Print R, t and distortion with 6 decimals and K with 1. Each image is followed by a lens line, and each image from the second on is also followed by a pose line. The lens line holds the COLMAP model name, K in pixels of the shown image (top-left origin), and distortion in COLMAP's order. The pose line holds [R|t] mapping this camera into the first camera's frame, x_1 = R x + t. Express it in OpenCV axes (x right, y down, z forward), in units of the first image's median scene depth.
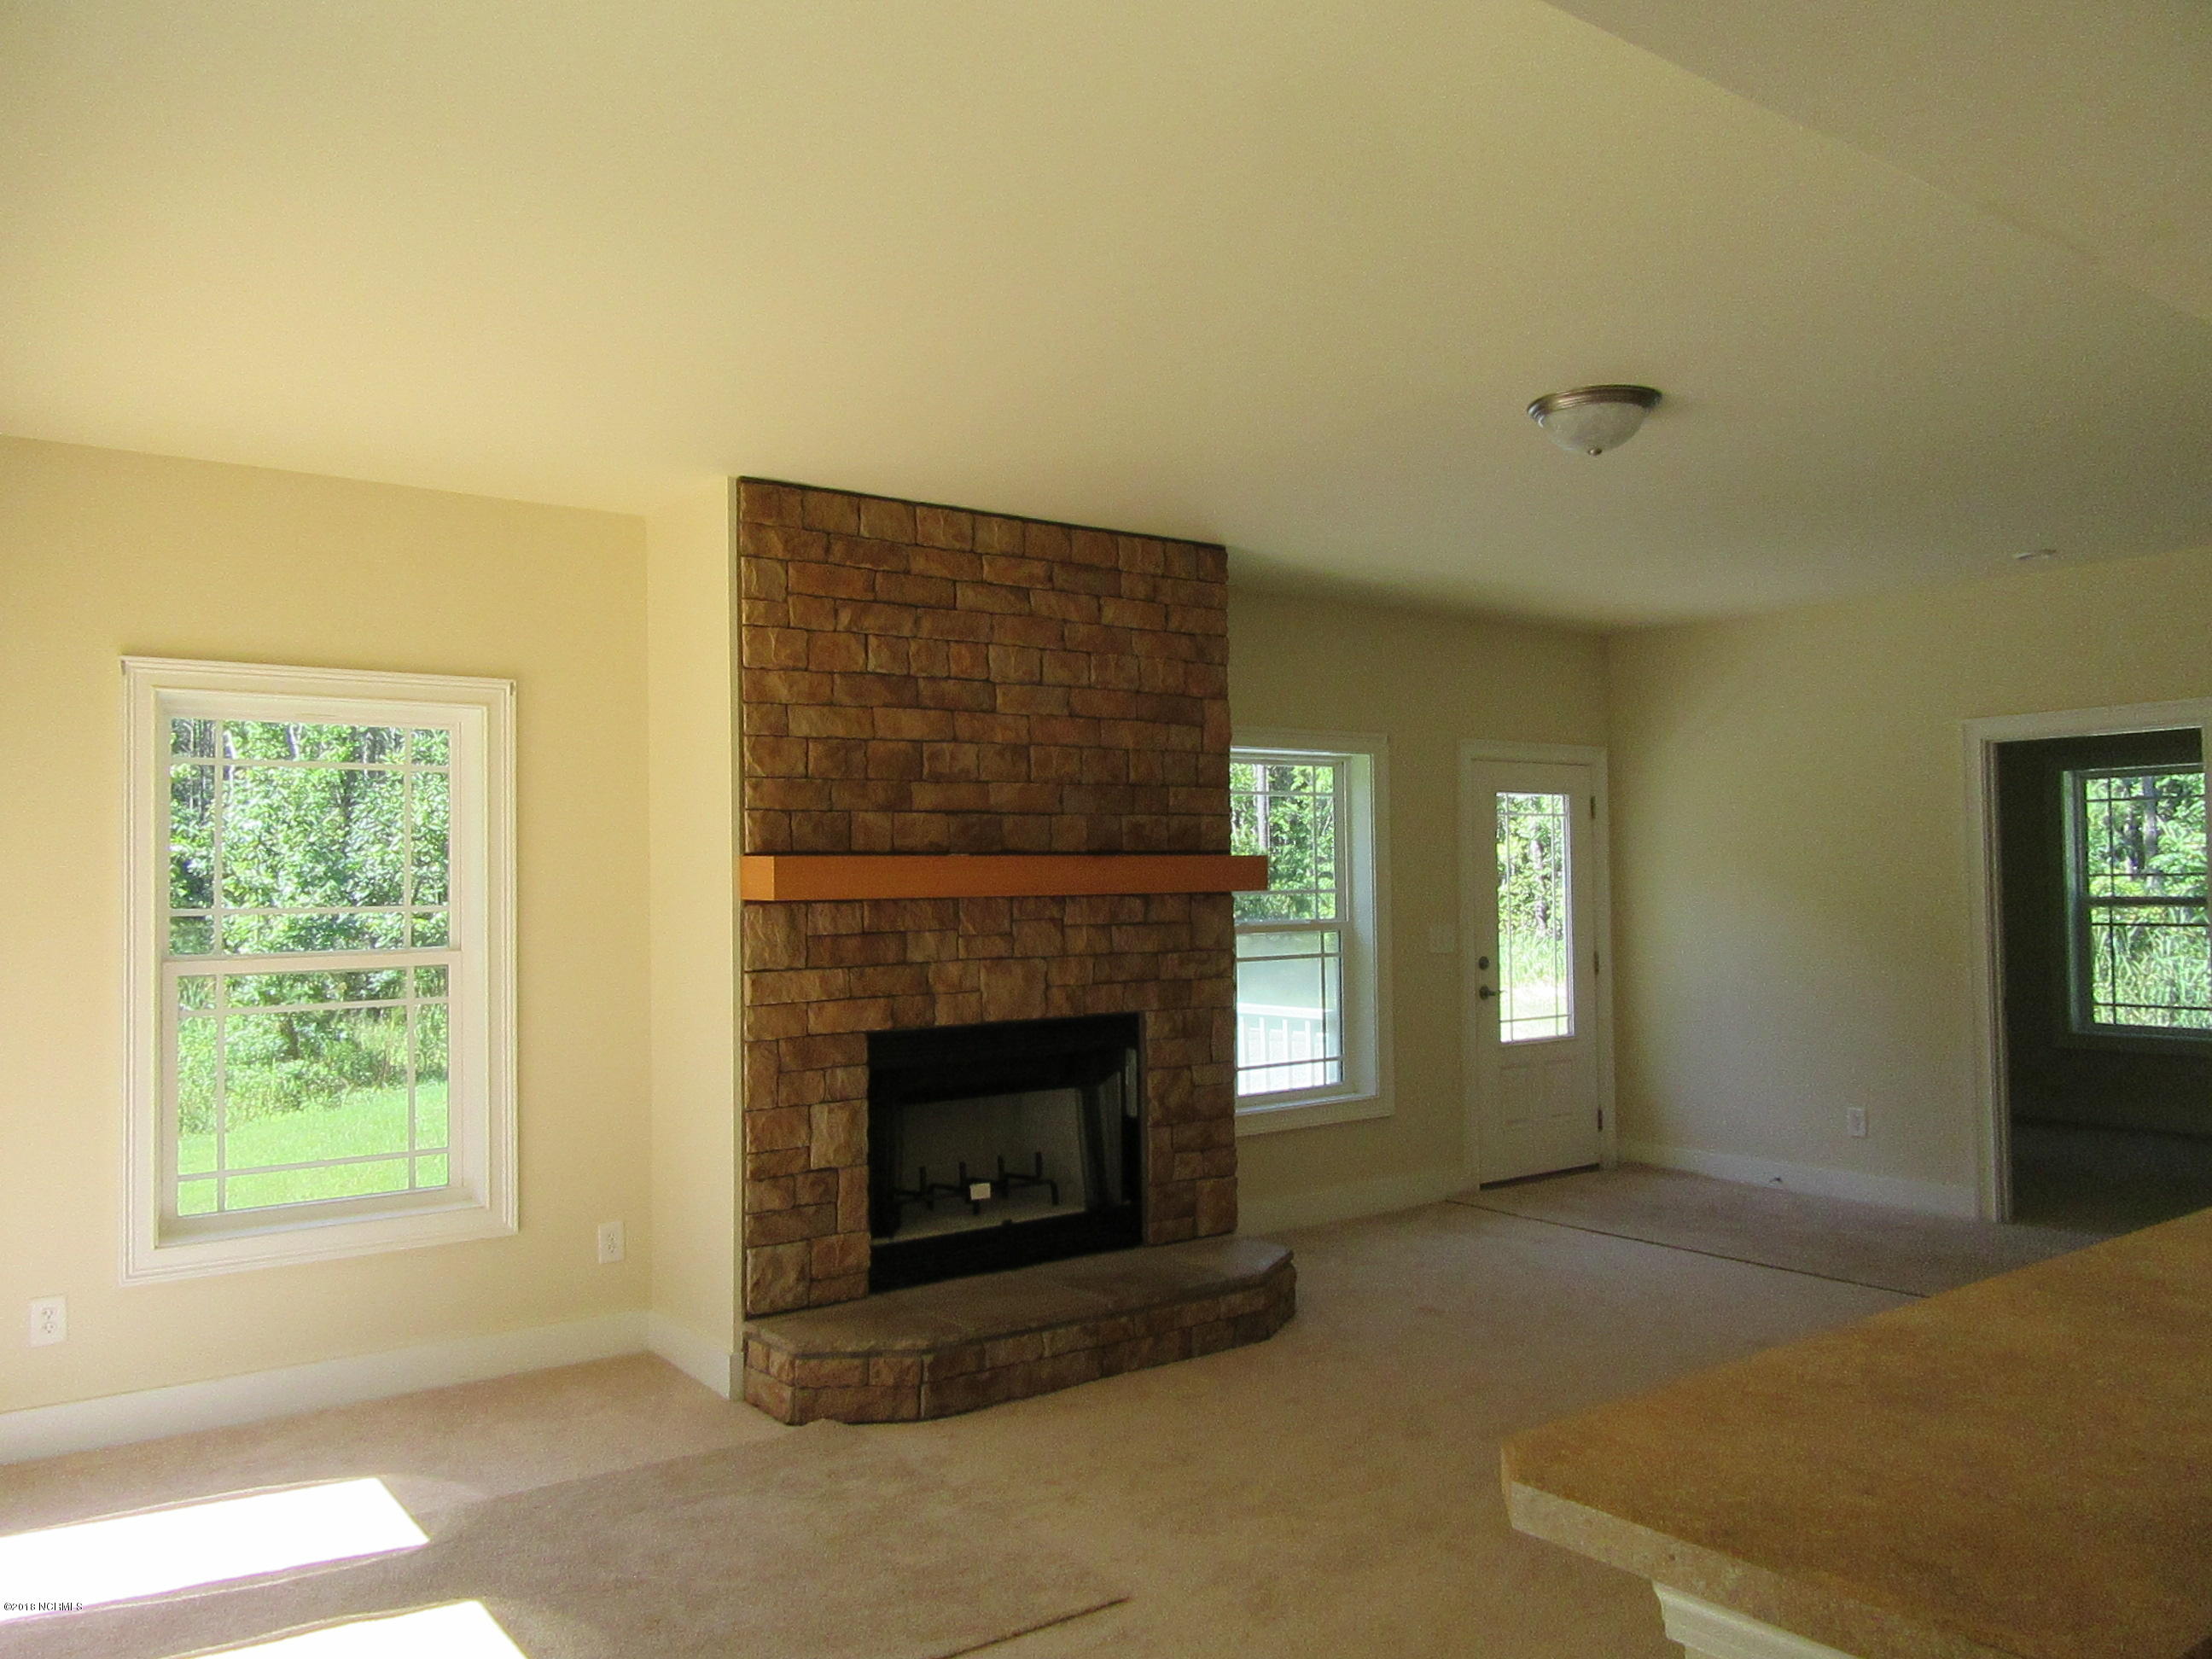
lens RADIAL K [[1649.4, 0, 1108.6], [0, 1649.4, 838.3], [0, 0, 1]] dist [-0.006165, -0.000980]
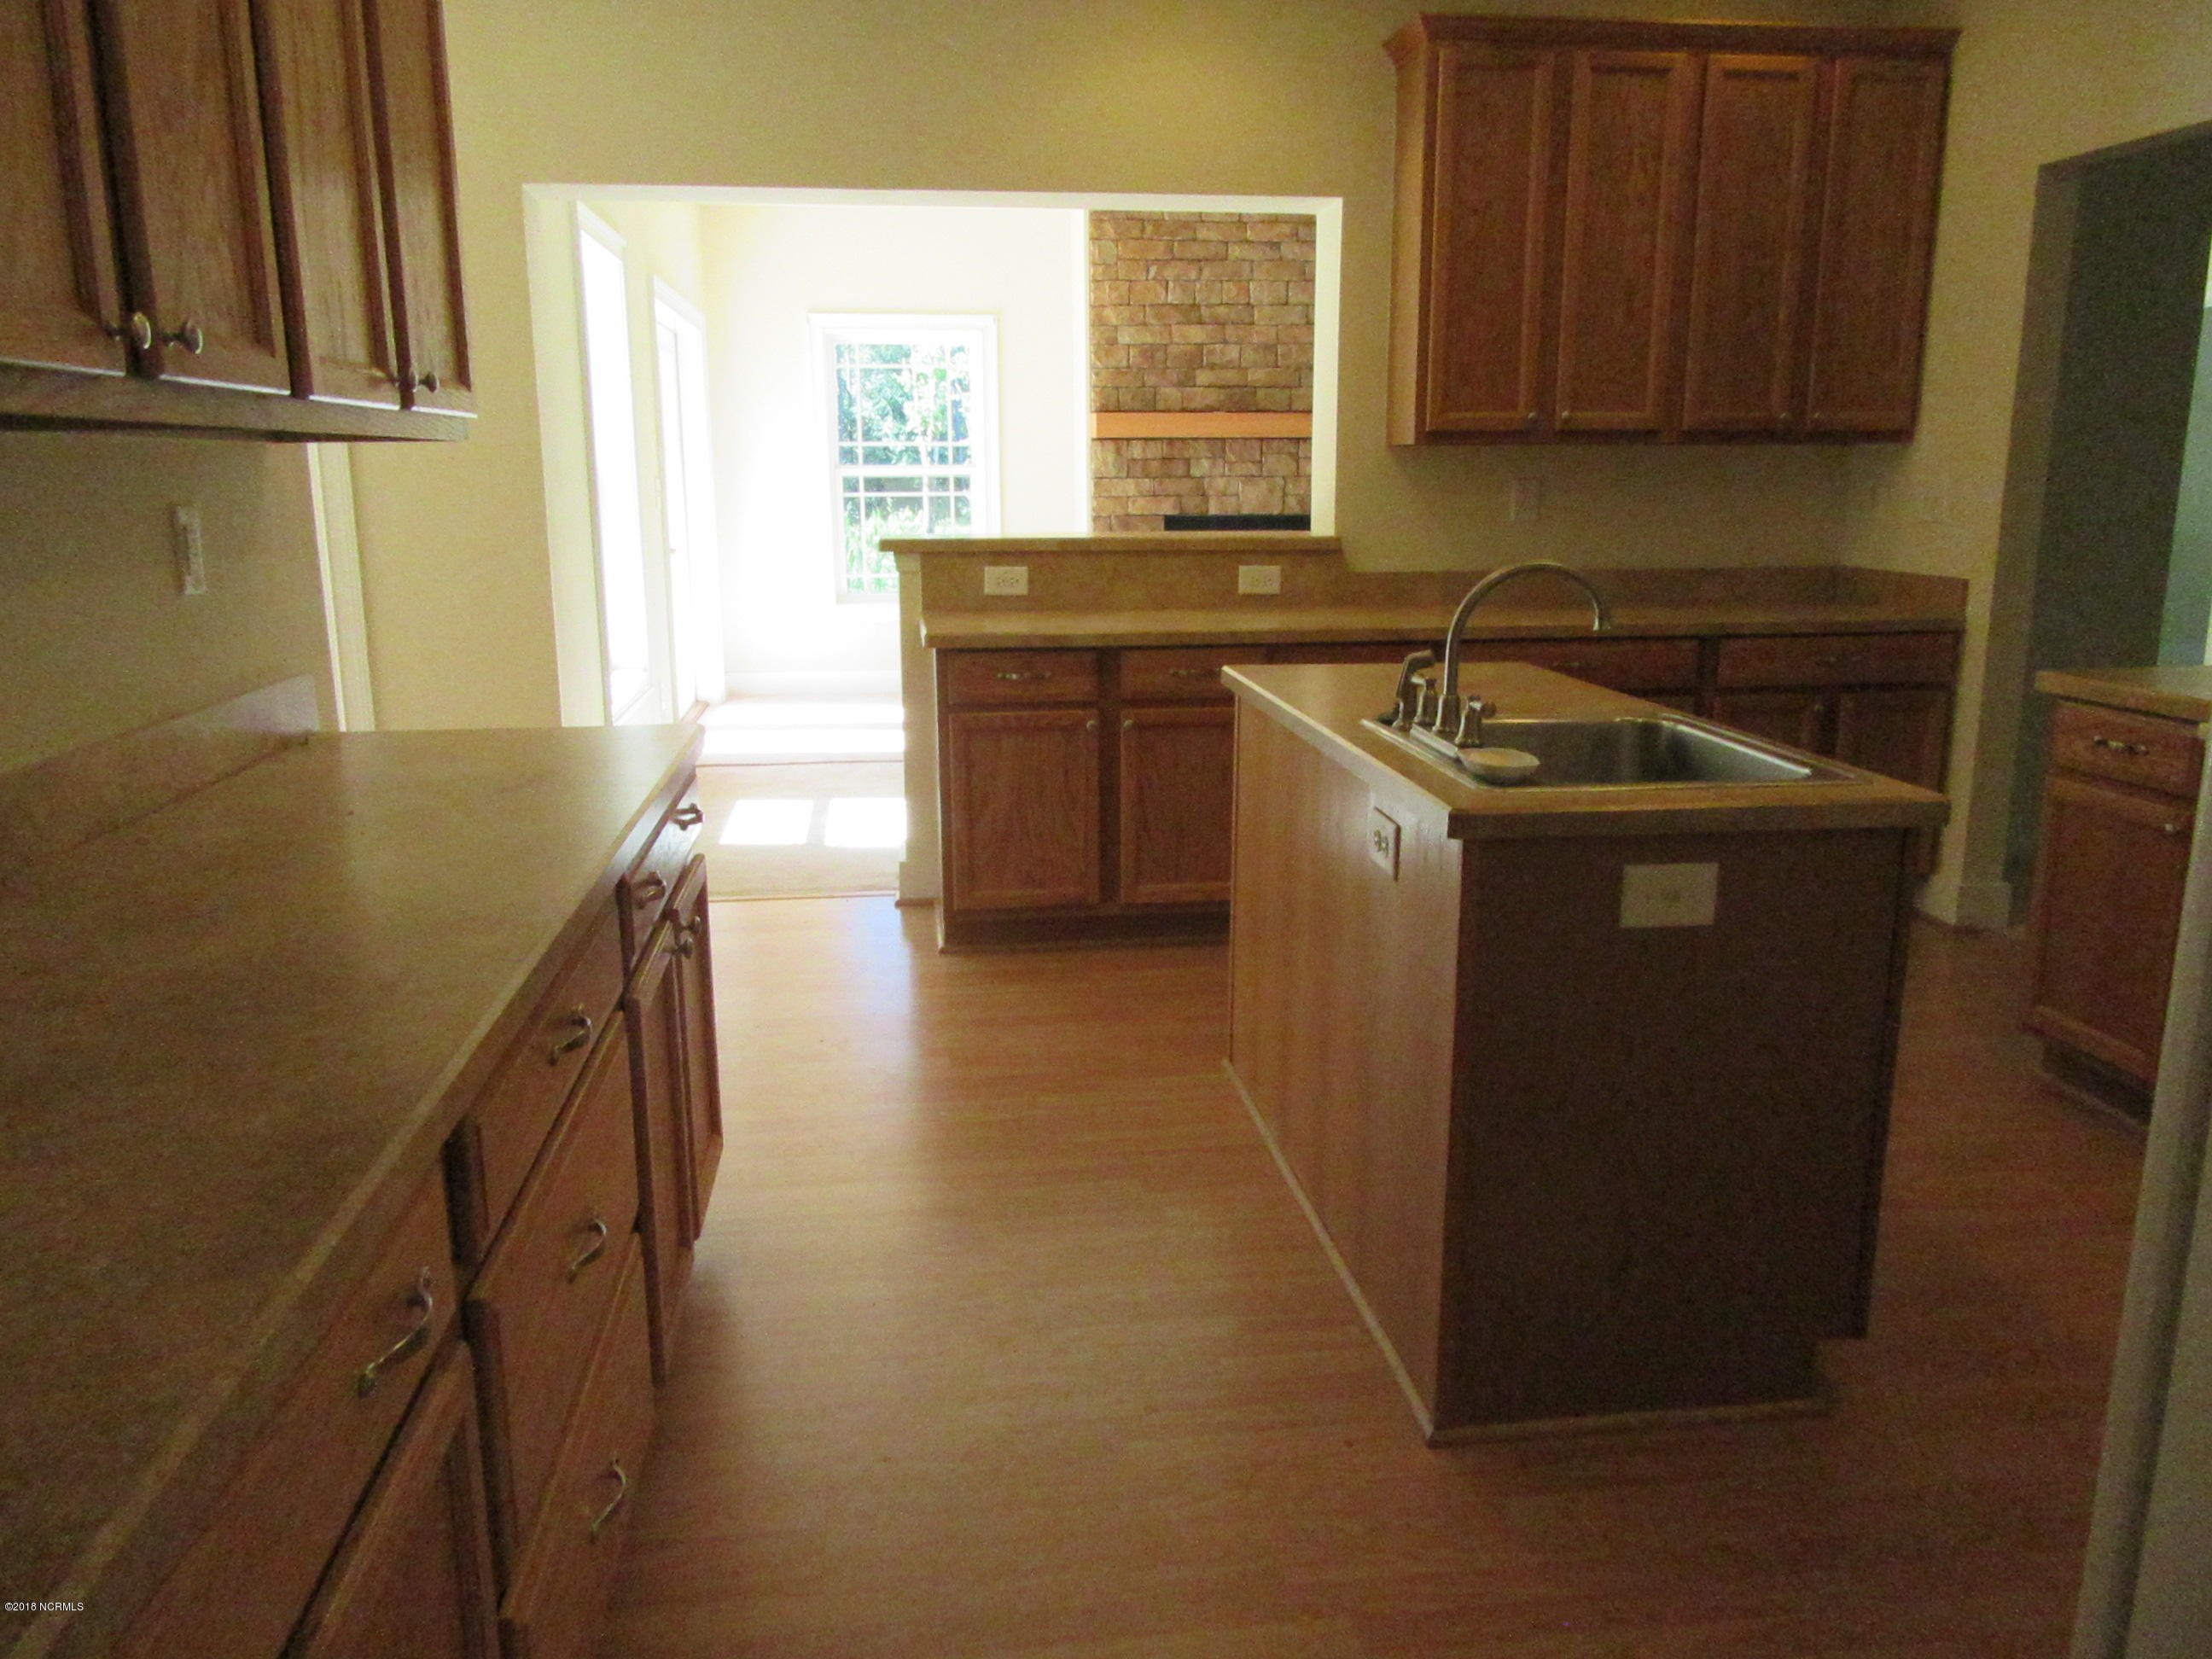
lens RADIAL K [[1649.4, 0, 1115.3], [0, 1649.4, 830.6], [0, 0, 1]] dist [-0.006165, -0.000980]
pose [[0.870283, 0.116973, -0.478461, 0.678191], [0.005244, 0.969136, 0.246470, 0.008002], [0.492524, -0.217007, 0.842809, -0.582659]]
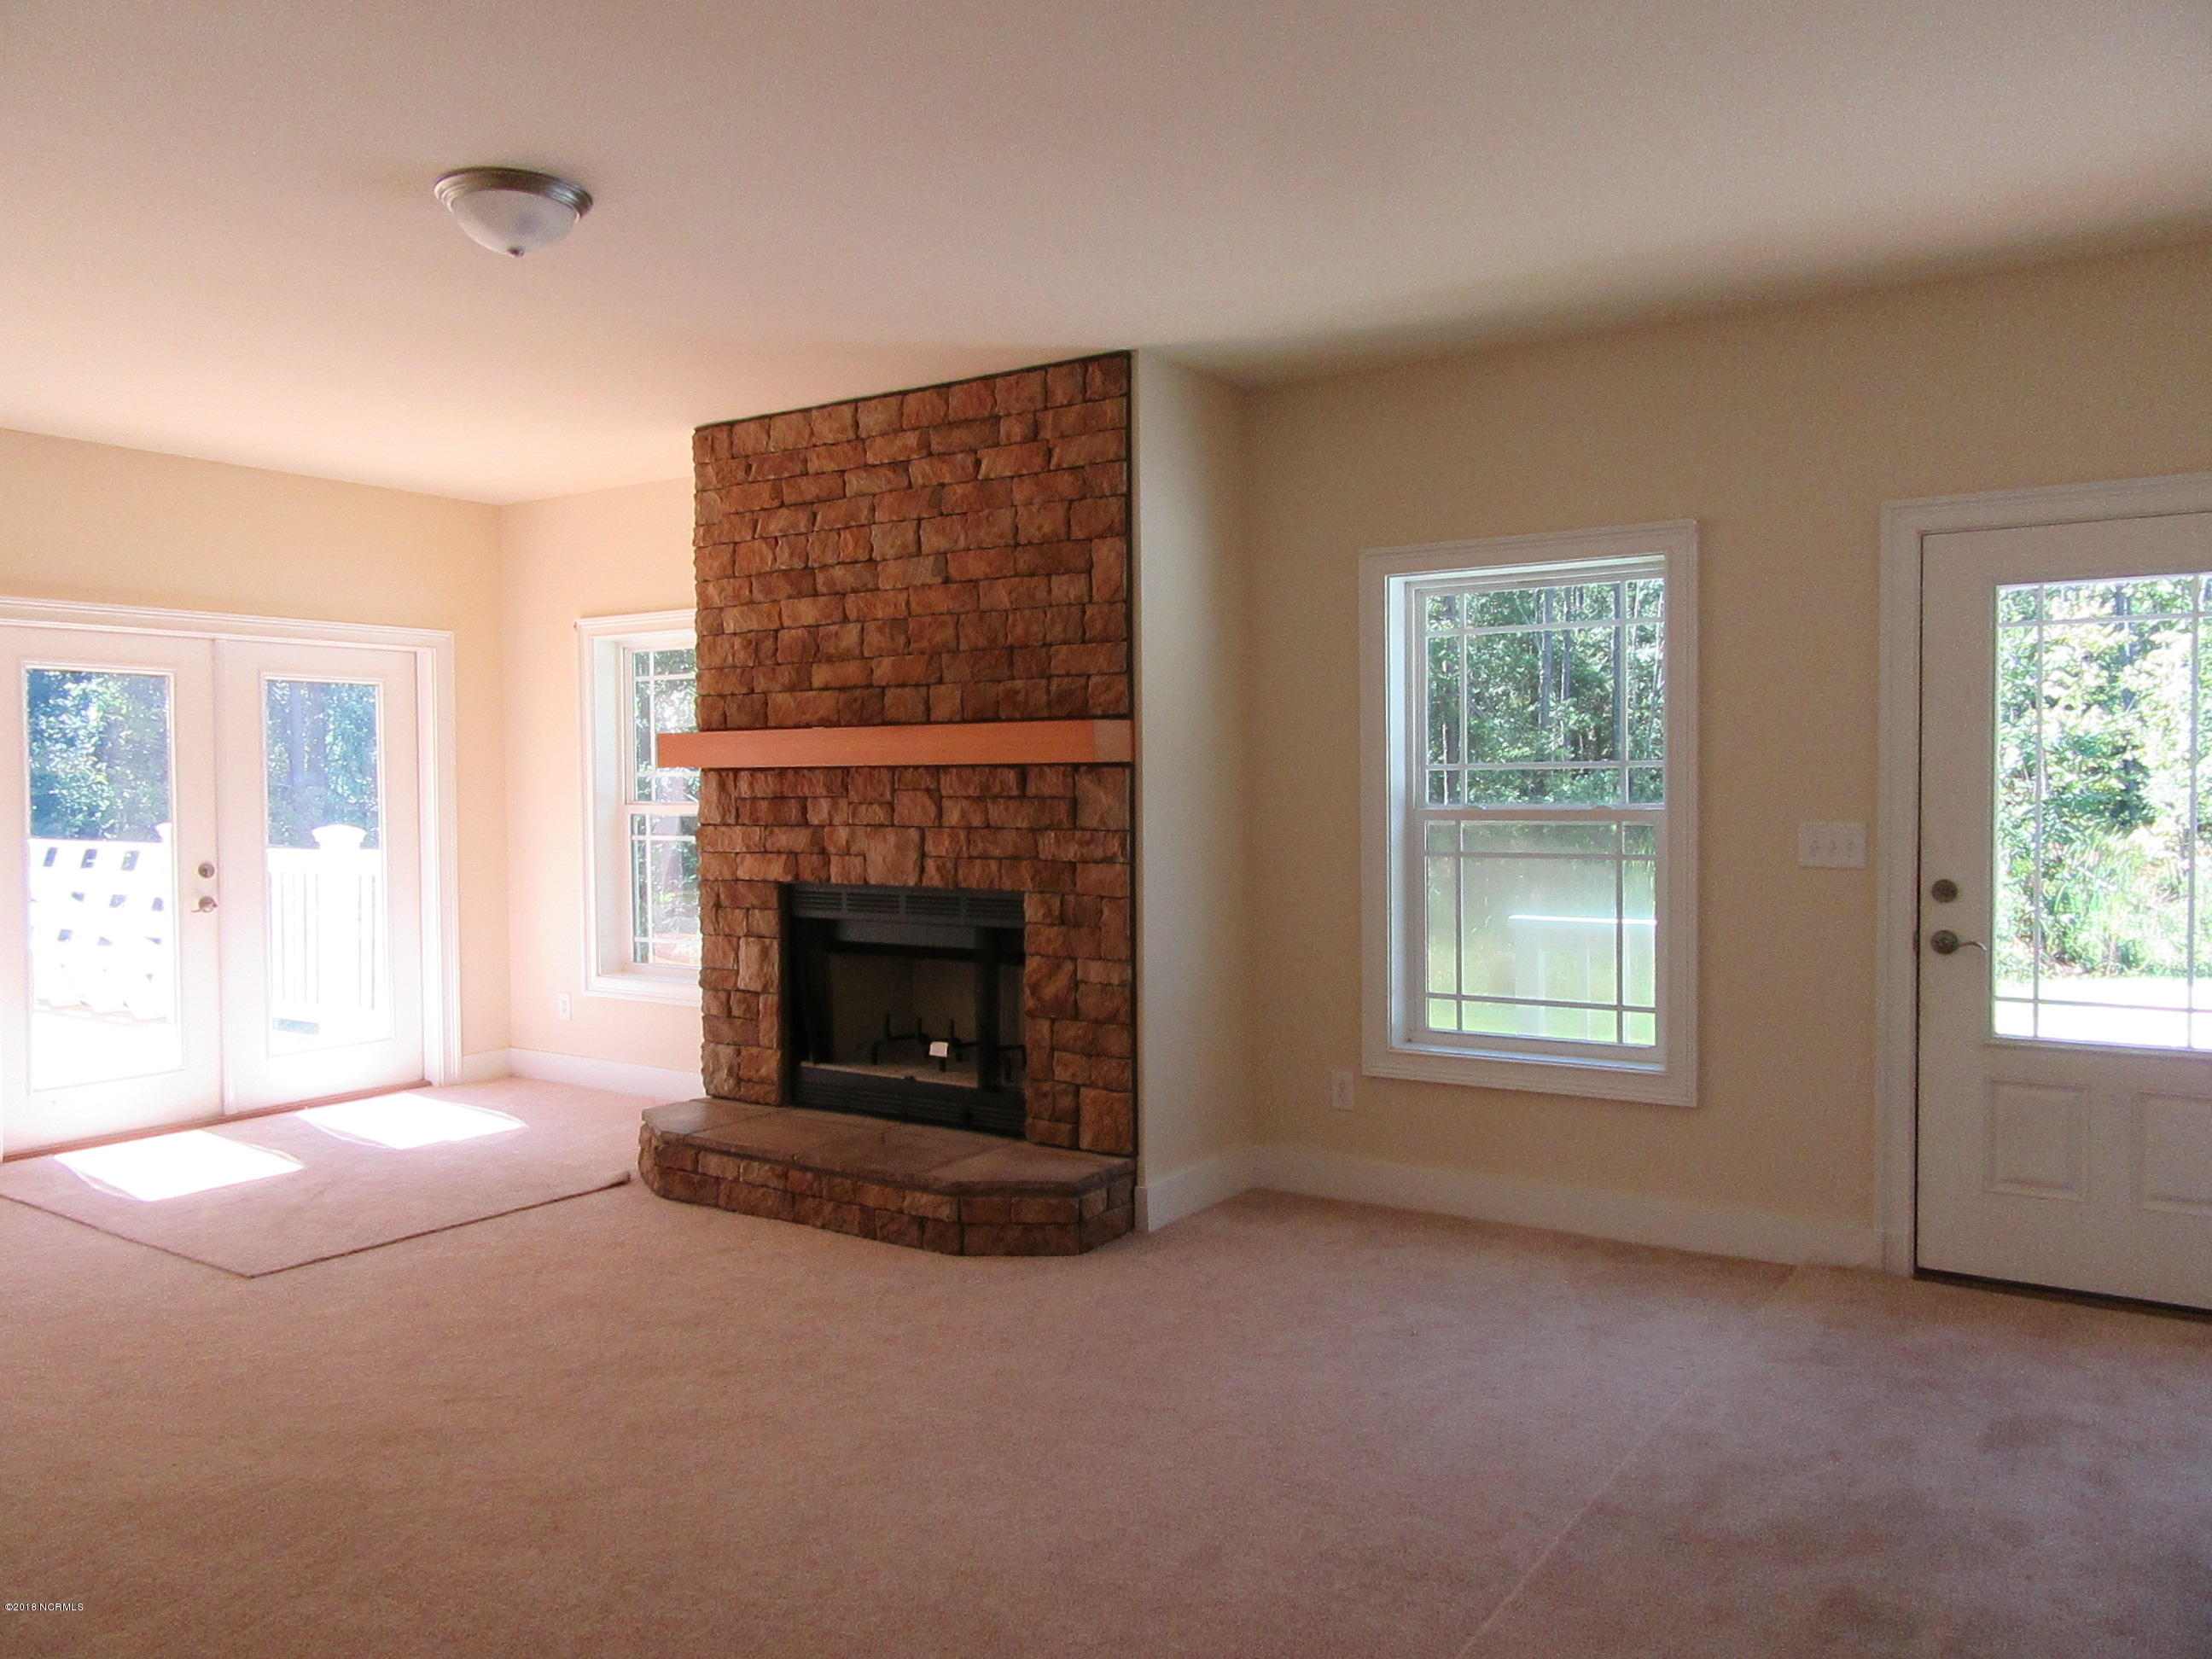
lens RADIAL K [[1649.4, 0, 1062.3], [0, 1649.4, 828.6], [0, 0, 1]] dist [-0.006165, -0.000980]
pose [[0.328434, 0.043820, -0.943510, 0.985872], [0.031129, 0.997878, 0.057181, 0.018702], [0.944014, -0.048151, 0.326373, 0.786136]]
